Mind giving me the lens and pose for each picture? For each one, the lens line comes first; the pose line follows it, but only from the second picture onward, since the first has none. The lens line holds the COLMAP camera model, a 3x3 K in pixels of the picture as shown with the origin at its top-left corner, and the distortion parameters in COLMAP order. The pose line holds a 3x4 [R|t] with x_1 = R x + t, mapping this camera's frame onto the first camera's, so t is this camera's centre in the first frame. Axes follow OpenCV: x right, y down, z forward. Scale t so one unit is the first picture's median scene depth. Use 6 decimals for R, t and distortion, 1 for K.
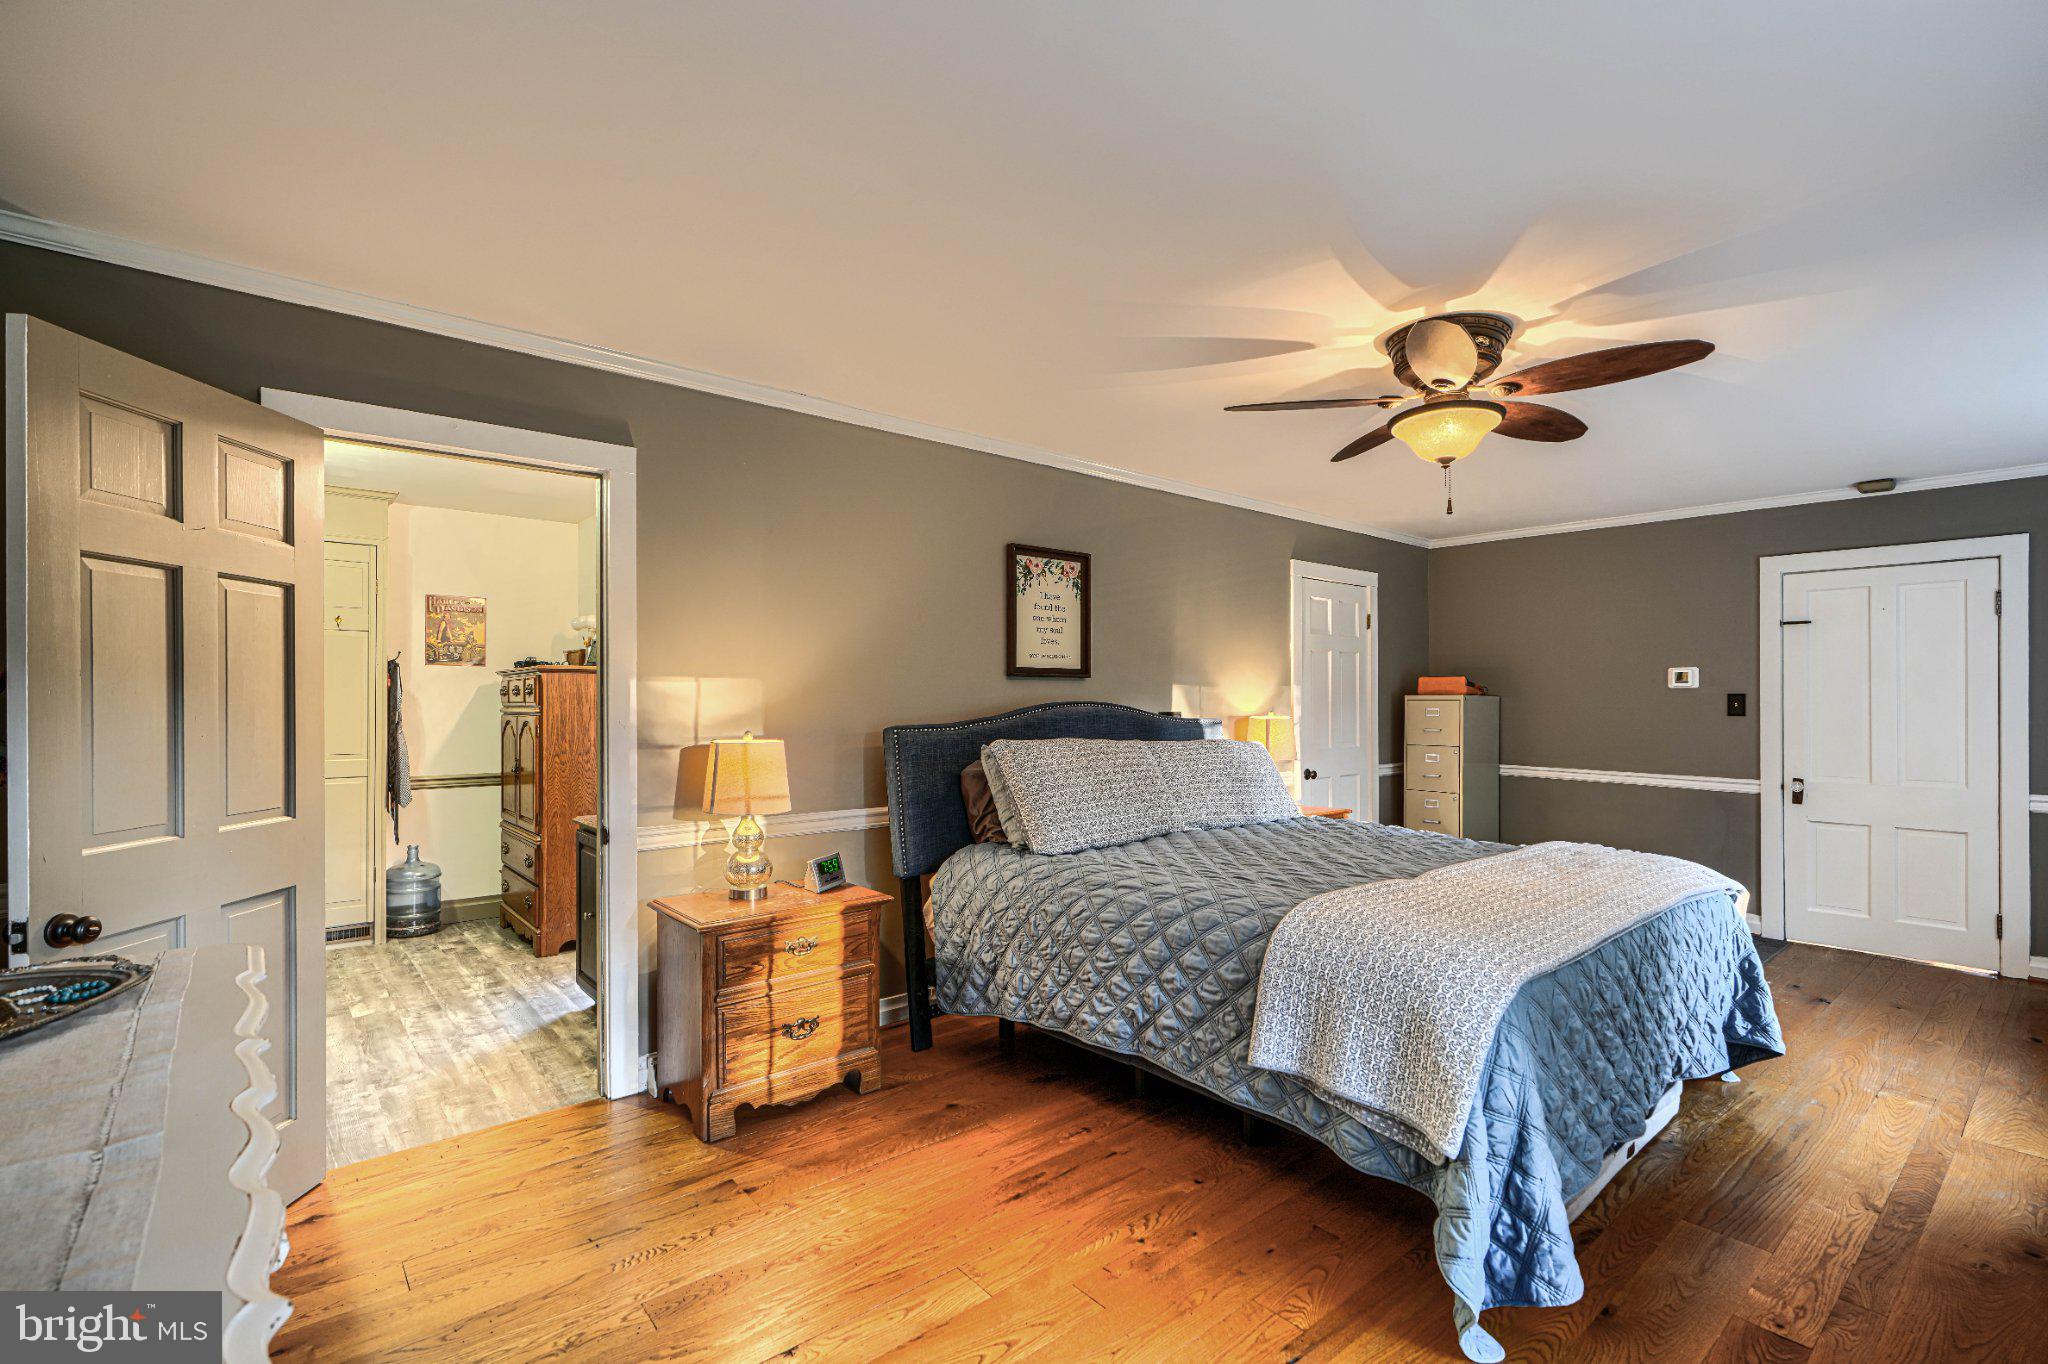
lens RADIAL K [[928.6, 0, 1027.8], [0, 928.6, 698.1], [0, 0, 1]] dist [-0.003448, -0.000149]
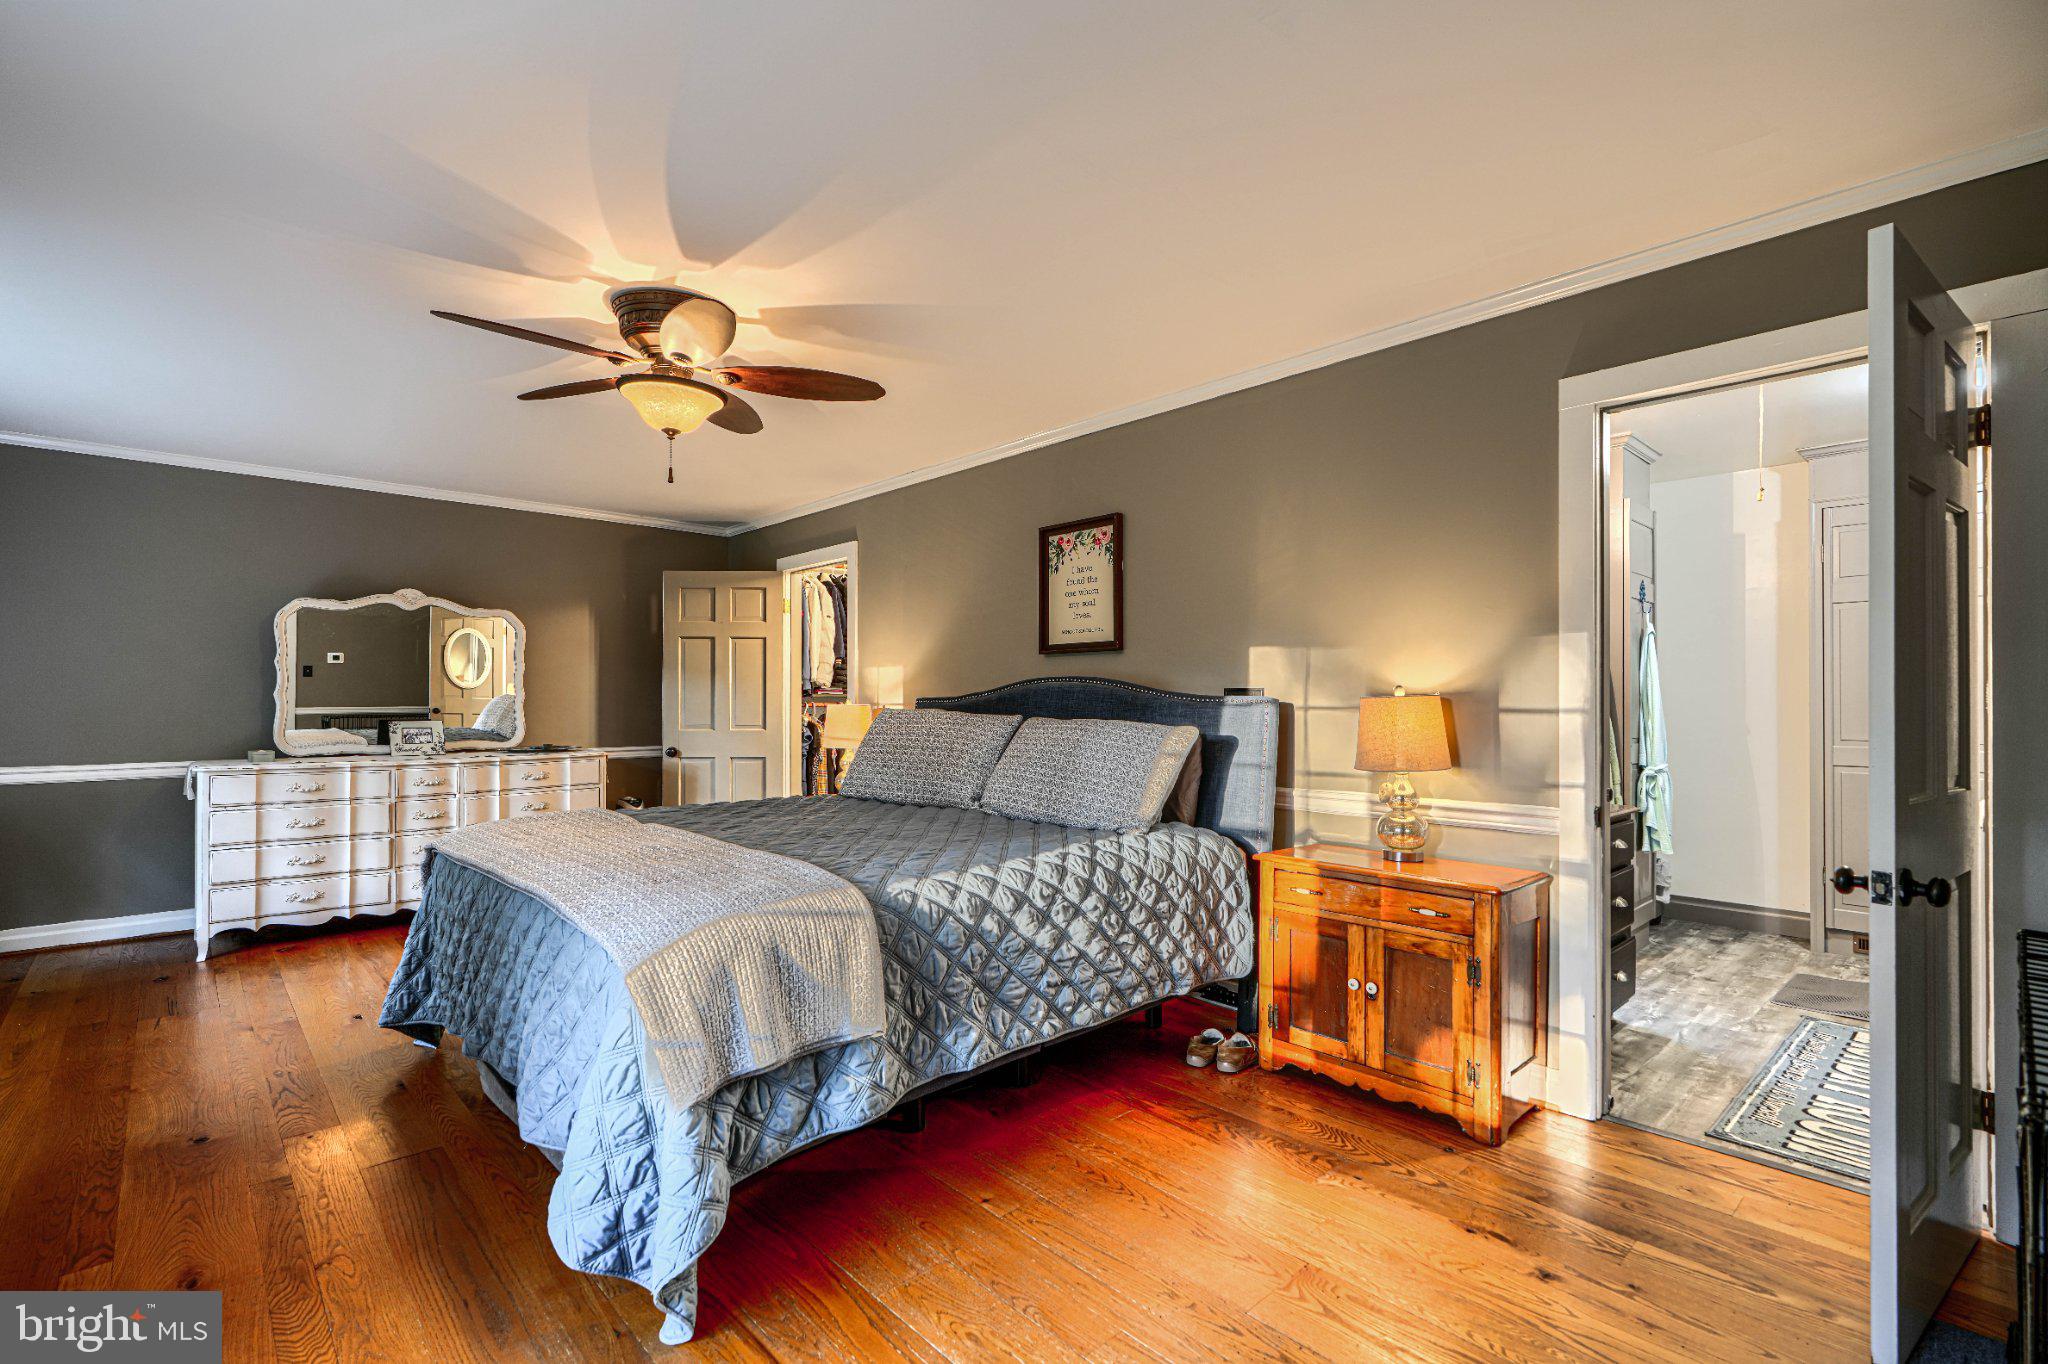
lens RADIAL K [[928.6, 0, 1030.6], [0, 928.6, 688.6], [0, 0, 1]] dist [-0.003448, -0.000149]
pose [[0.037484, -0.004325, -0.999288, 0.997687], [0.006857, 0.999968, -0.004071, 0.019537], [0.999274, -0.006700, 0.037512, 0.910287]]
